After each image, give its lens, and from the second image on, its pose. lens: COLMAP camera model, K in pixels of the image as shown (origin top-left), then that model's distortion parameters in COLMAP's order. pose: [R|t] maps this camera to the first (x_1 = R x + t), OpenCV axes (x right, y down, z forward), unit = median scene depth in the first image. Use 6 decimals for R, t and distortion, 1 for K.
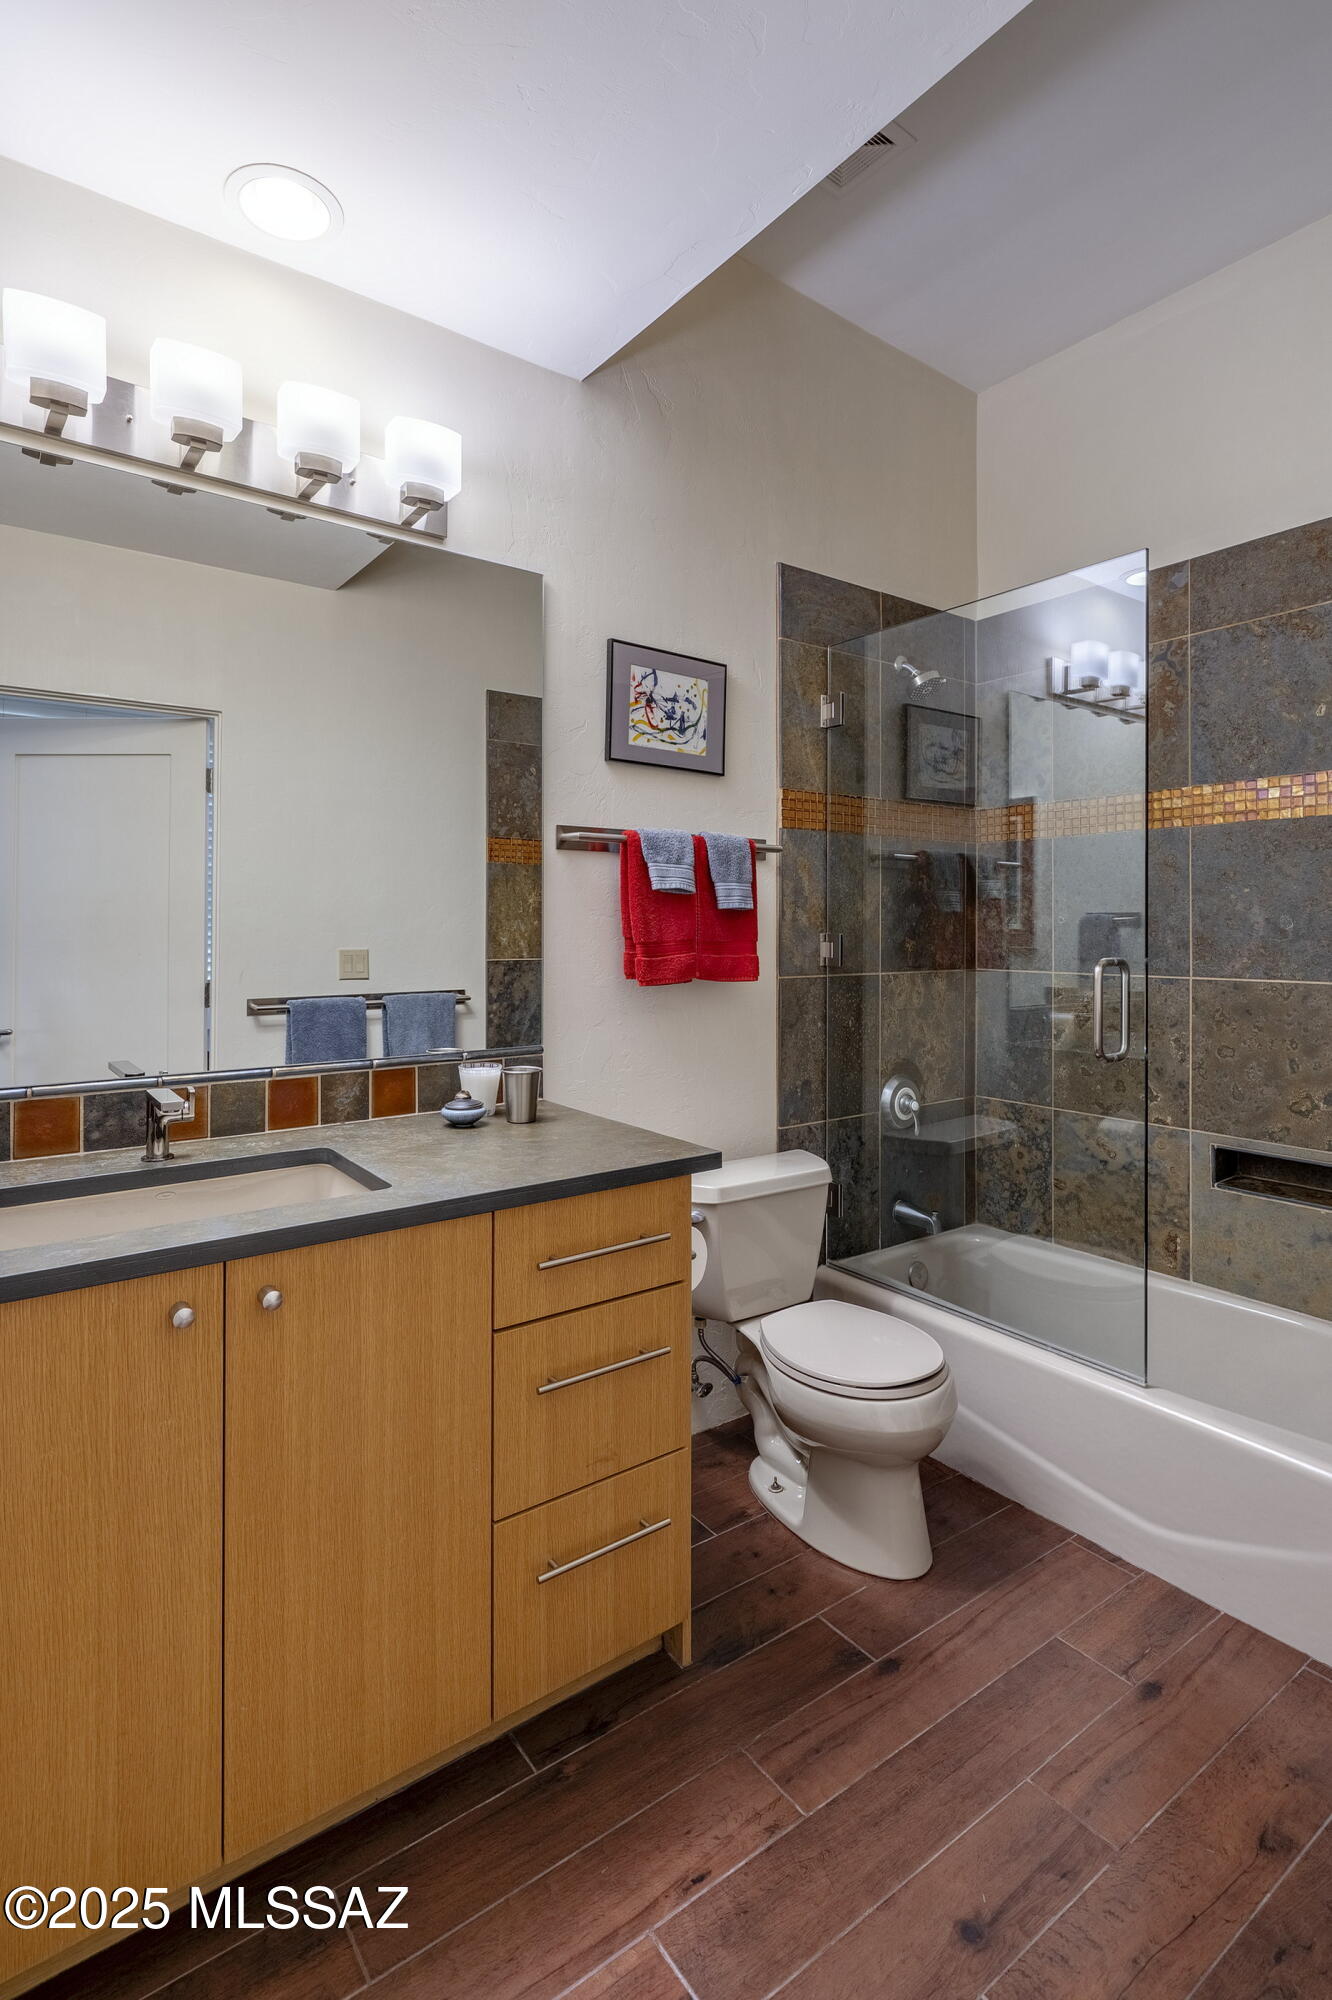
lens RADIAL K [[1000.5, 0, 668.9], [0, 1000.5, 914.7], [0, 0, 1]] dist [0.001084, 0.000095]
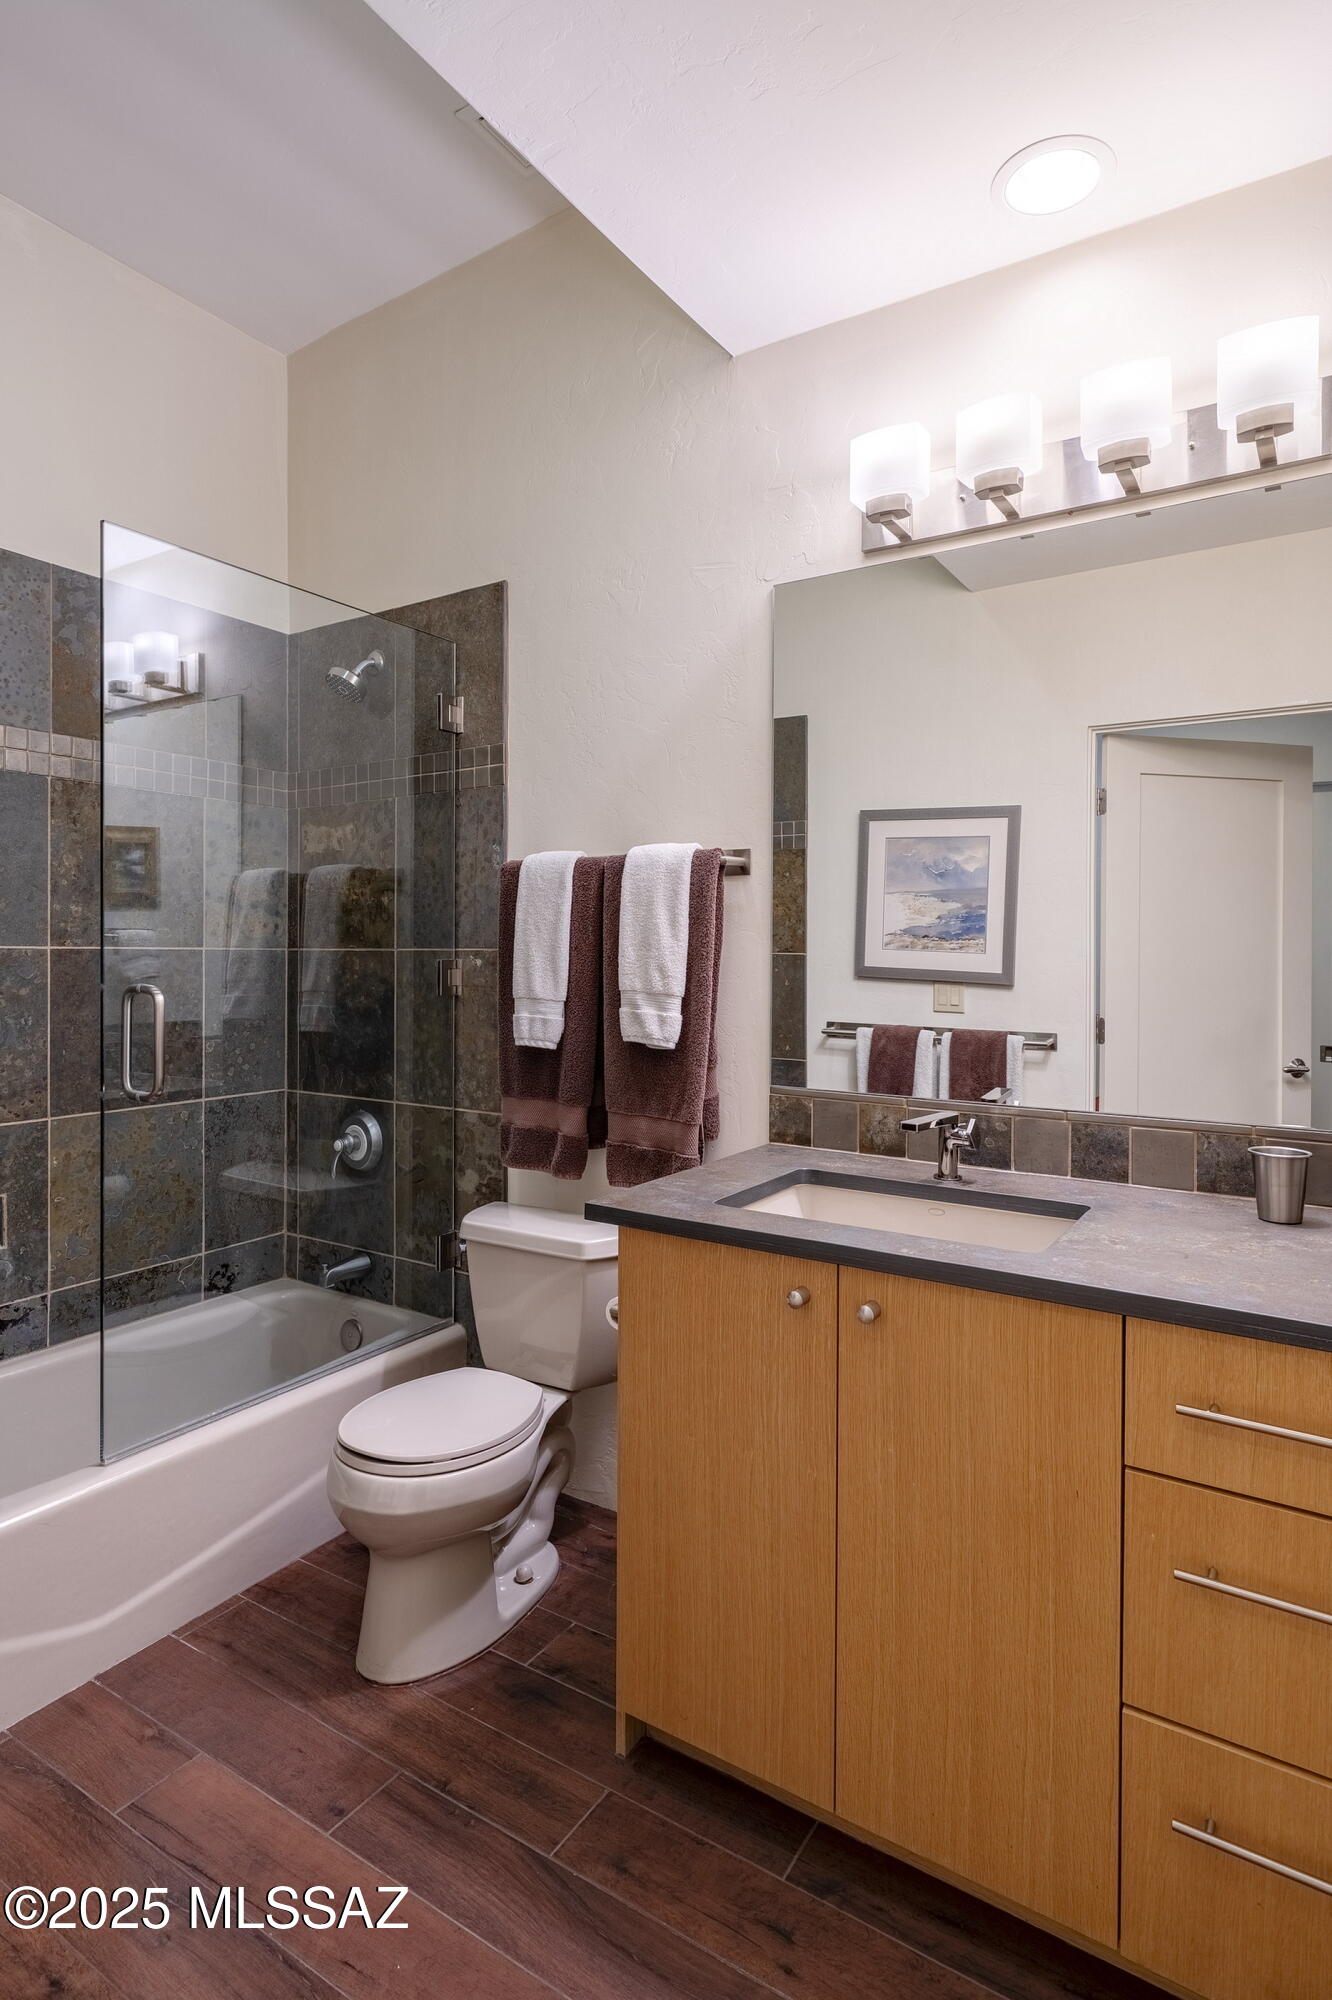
lens RADIAL K [[1033.3, 0, 669.6], [0, 1033.3, 961.6], [0, 0, 1]] dist [-0.000399, -0.000226]
pose [[0.356715, 0.009019, -0.934170, 0.467324], [-0.004389, 0.999959, 0.007978, 0.003613], [0.934203, 0.001254, 0.356740, 0.356536]]
